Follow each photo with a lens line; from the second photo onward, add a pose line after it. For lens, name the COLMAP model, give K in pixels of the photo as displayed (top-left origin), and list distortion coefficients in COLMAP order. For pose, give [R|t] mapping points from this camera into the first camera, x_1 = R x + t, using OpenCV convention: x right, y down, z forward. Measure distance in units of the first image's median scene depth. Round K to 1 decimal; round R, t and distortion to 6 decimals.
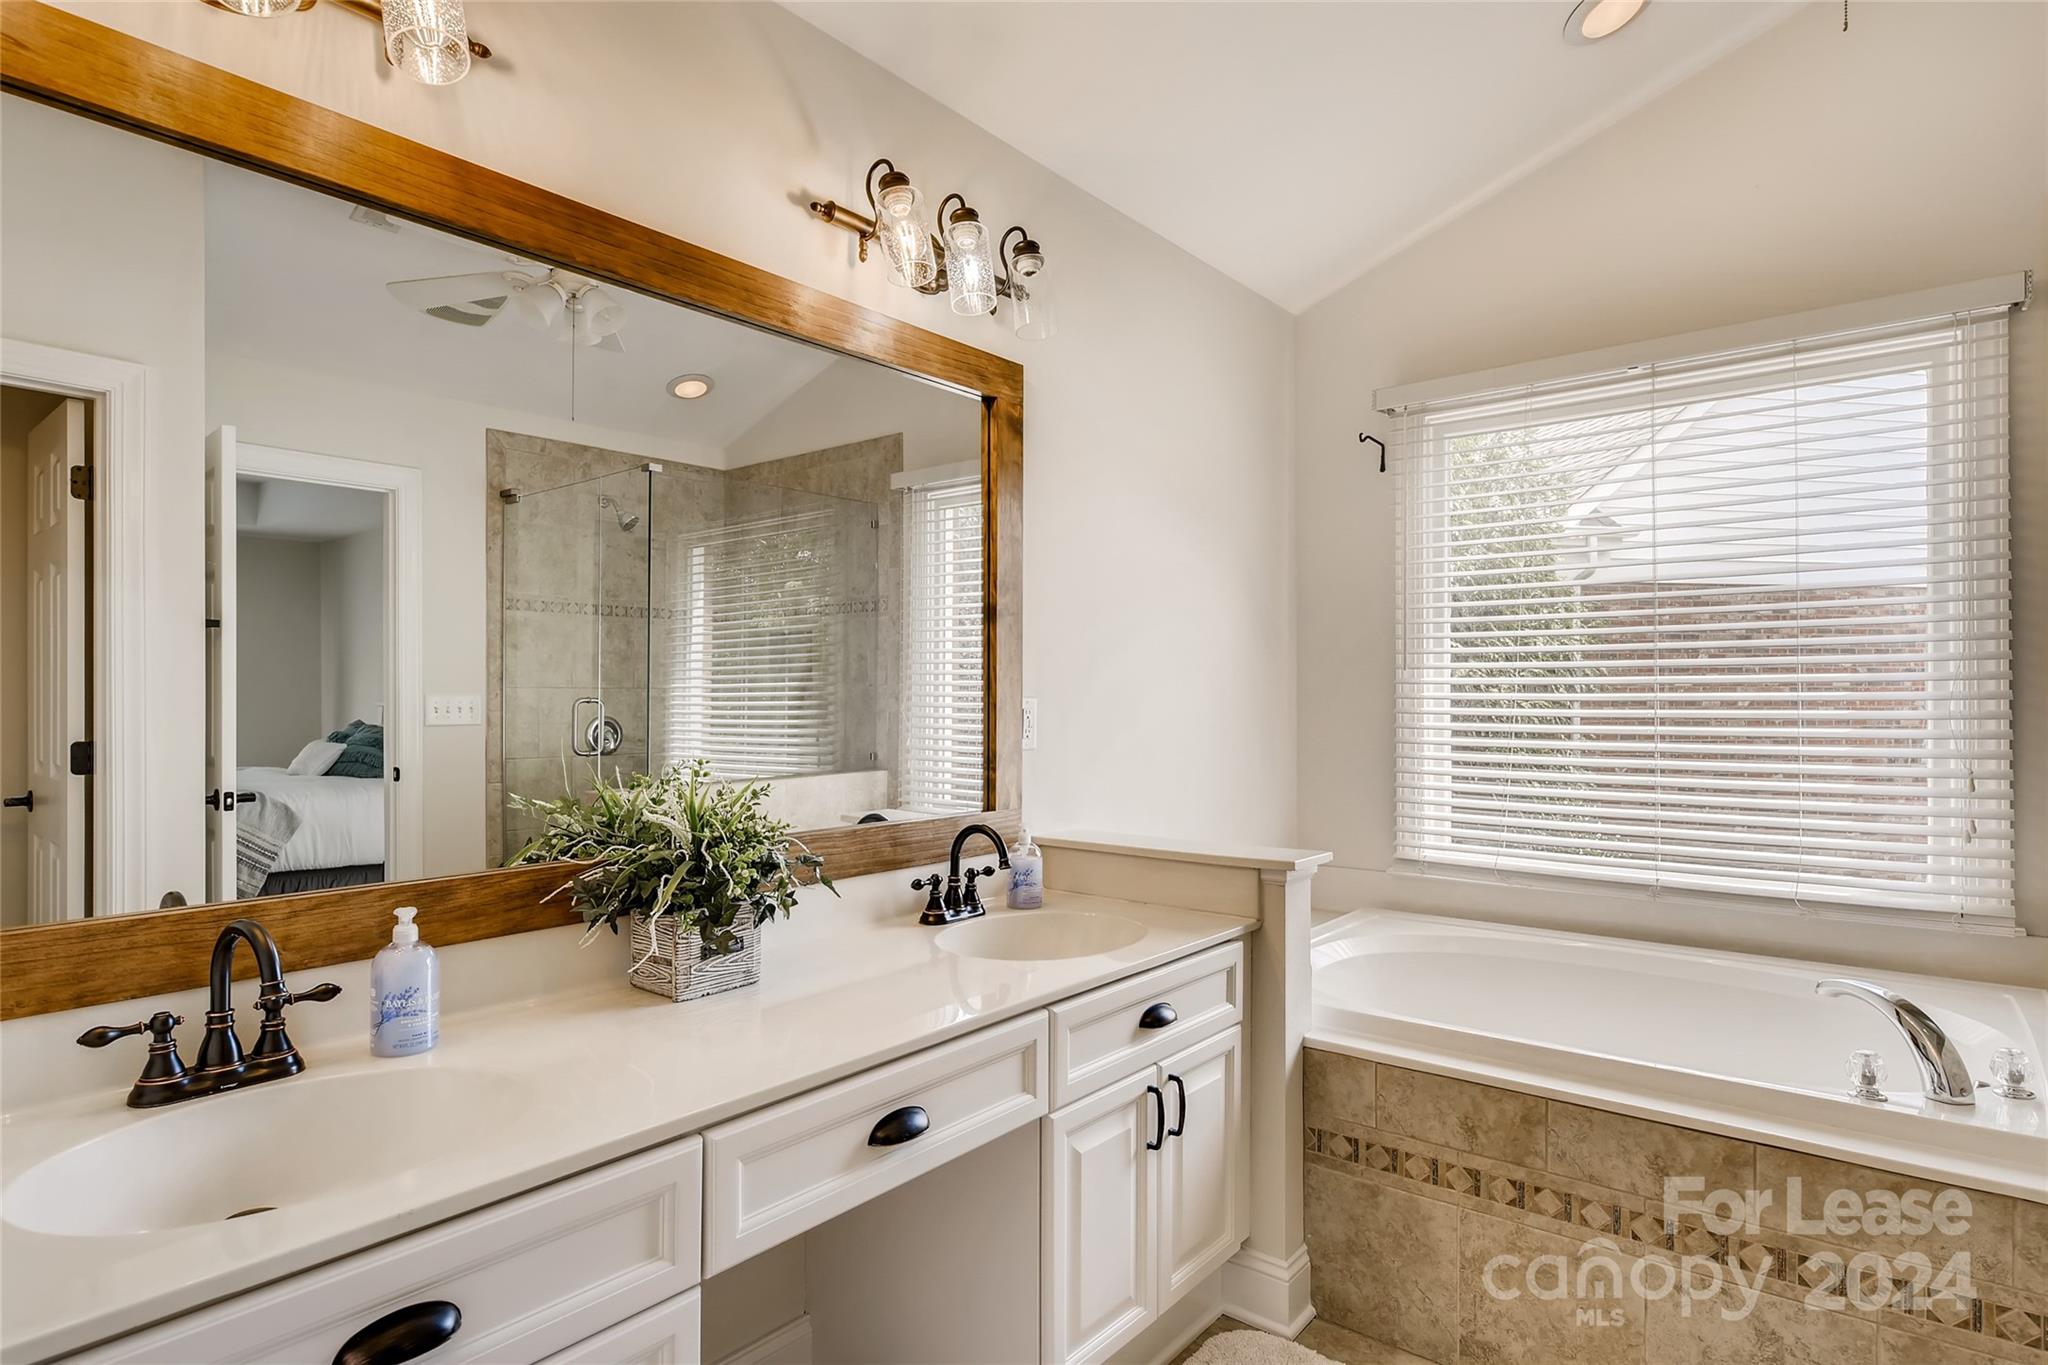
lens RADIAL K [[1100.8, 0, 1024.0], [0, 1100.8, 682.5], [0, 0, 1]] dist [-0.007477, -0.000297]
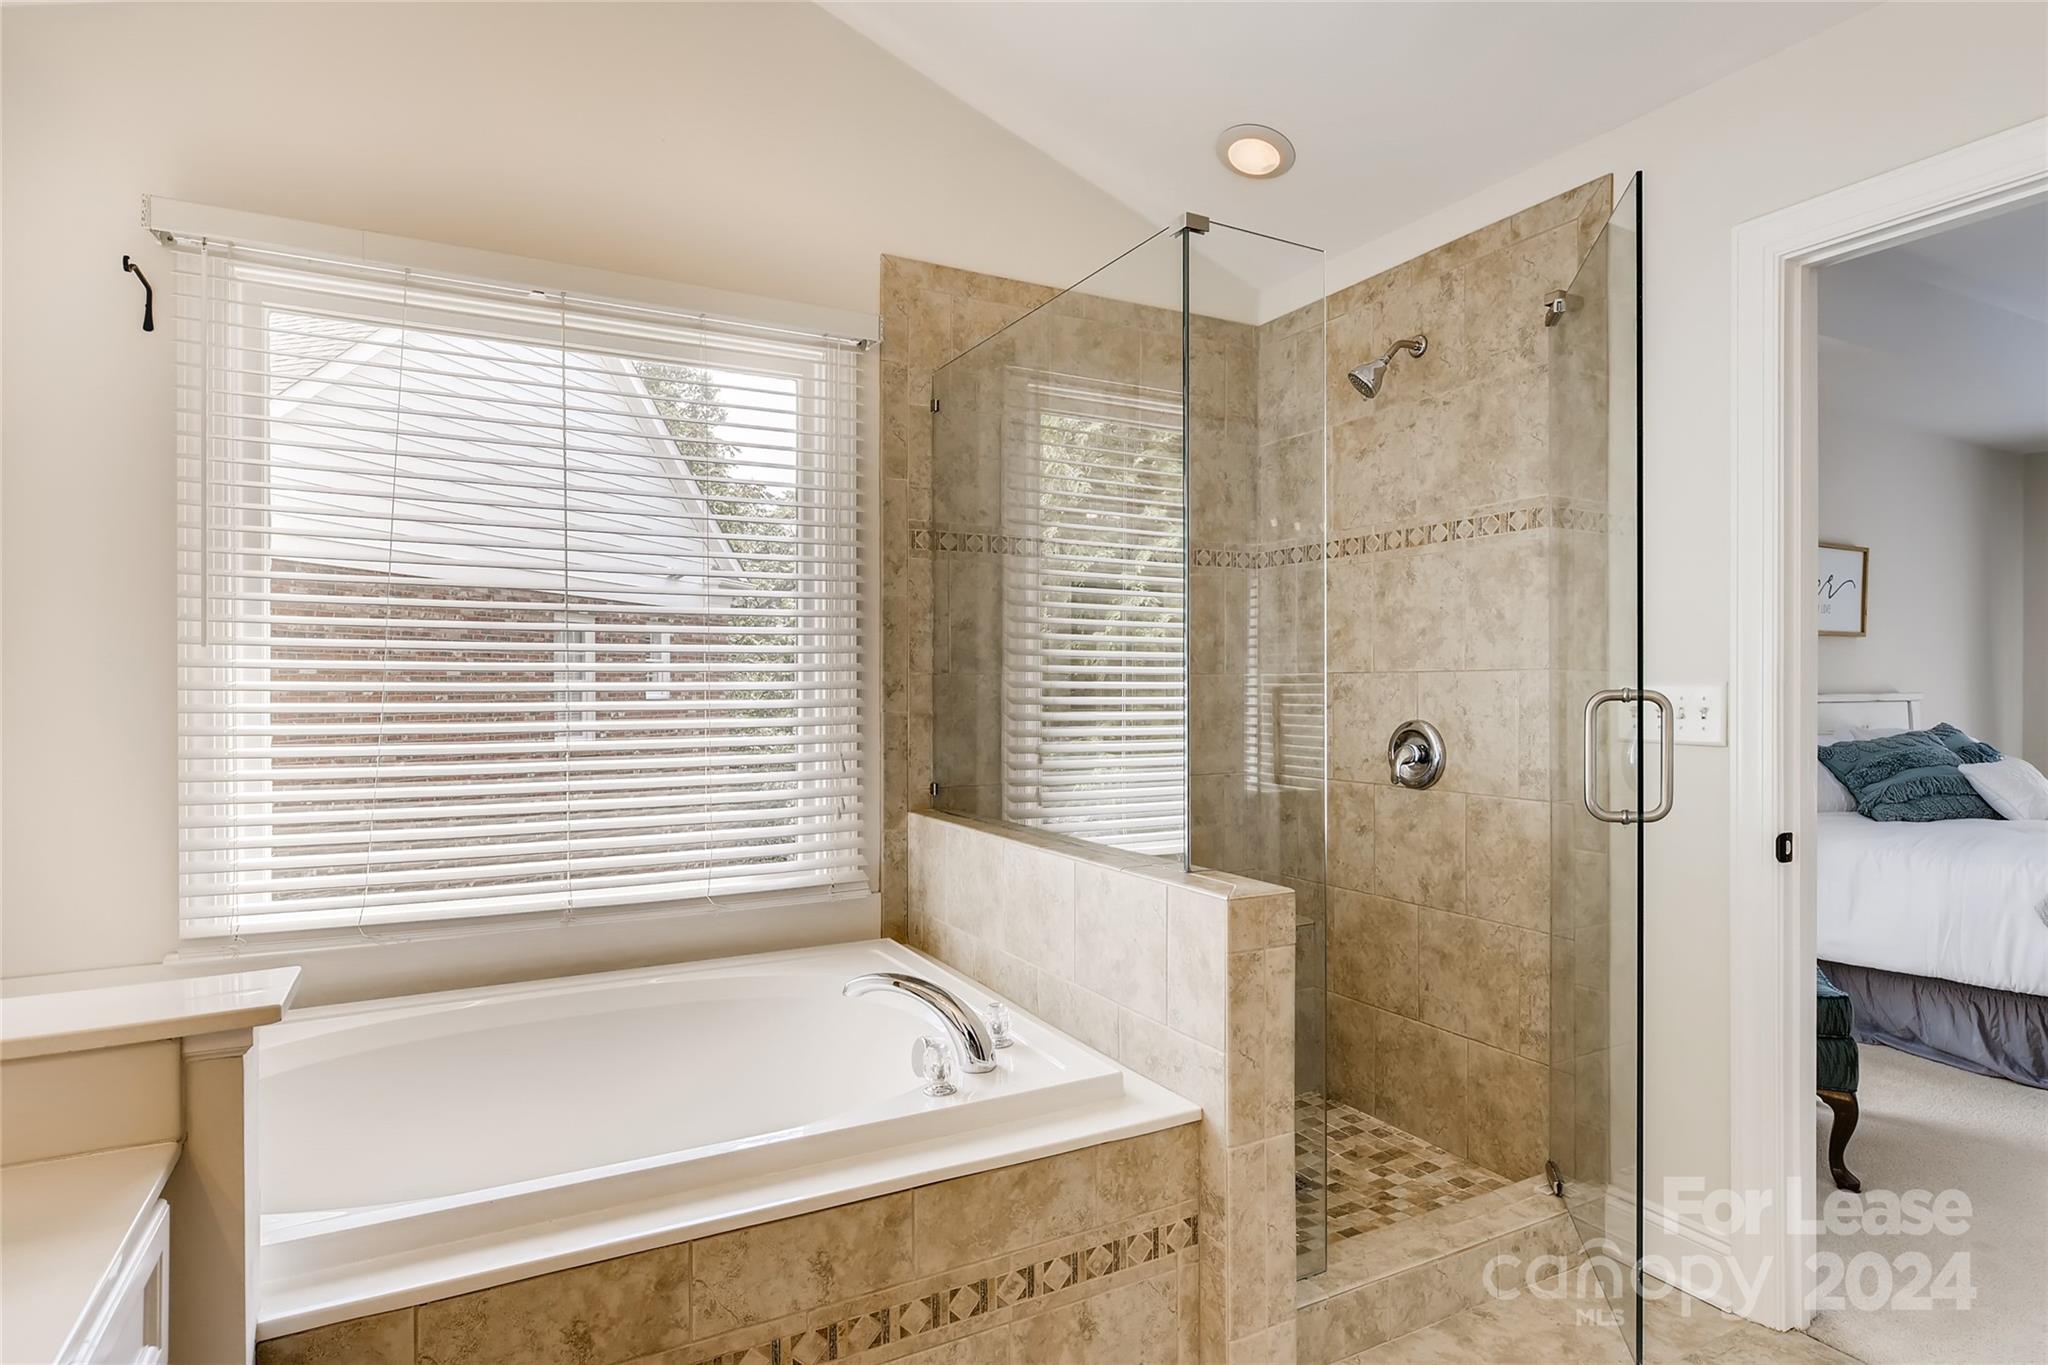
lens RADIAL K [[1100.8, 0, 1024.0], [0, 1100.8, 682.5], [0, 0, 1]] dist [-0.007477, -0.000297]
pose [[0.378275, 0.002204, 0.925691, -0.093241], [-0.011650, 0.999929, 0.002380, 0.004349], [-0.925620, -0.011685, 0.378274, 0.434006]]
